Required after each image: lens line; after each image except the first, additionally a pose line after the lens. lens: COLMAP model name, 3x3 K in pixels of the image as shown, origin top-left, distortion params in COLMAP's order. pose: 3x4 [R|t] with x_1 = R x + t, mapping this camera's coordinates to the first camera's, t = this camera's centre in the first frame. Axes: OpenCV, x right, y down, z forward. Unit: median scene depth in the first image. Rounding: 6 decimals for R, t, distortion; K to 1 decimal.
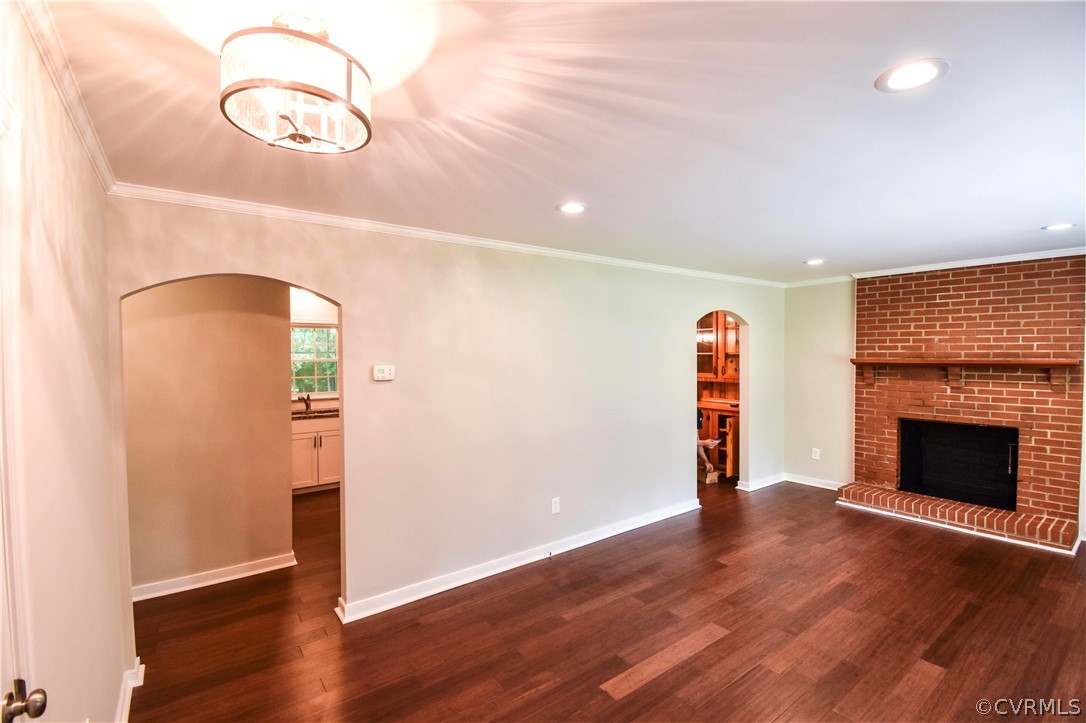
lens RADIAL K [[483.3, 0, 543.0], [0, 483.3, 361.5], [0, 0, 1]] dist [0.021315, -0.025329]
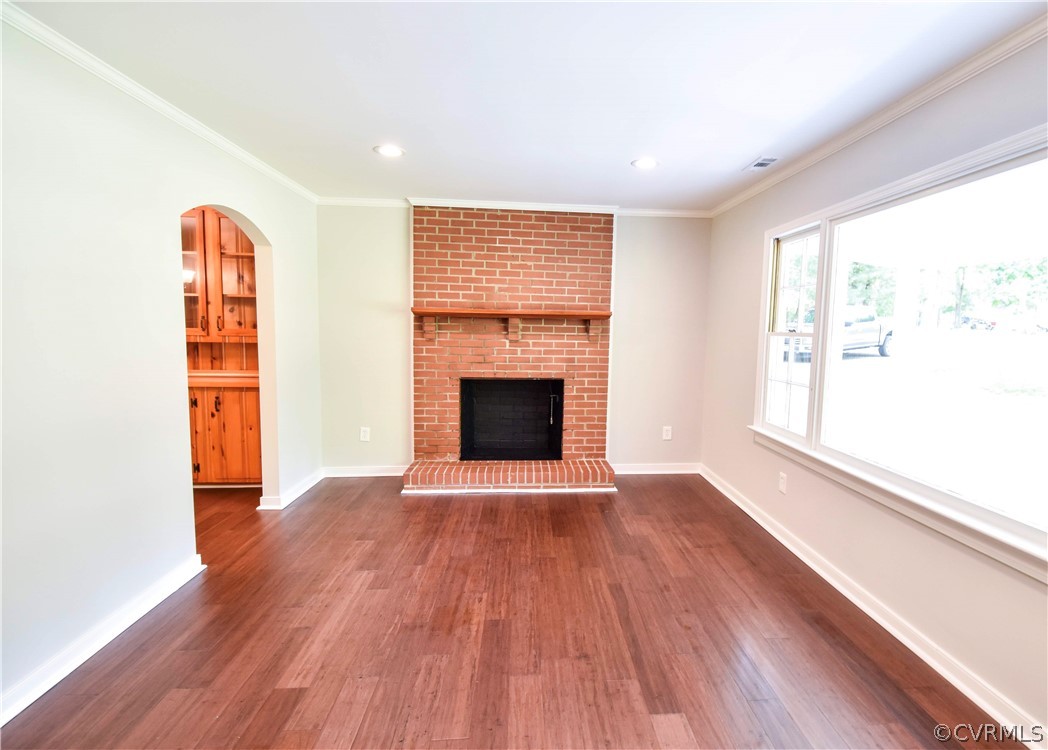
lens RADIAL K [[504.1, 0, 573.7], [0, 504.1, 373.7], [0, 0, 1]] dist [-0.000819, -0.000438]
pose [[0.514770, -0.062790, 0.855026, 0.074704], [-0.006867, 0.996980, 0.077349, 0.039893], [-0.857301, -0.045688, 0.512784, 0.390535]]
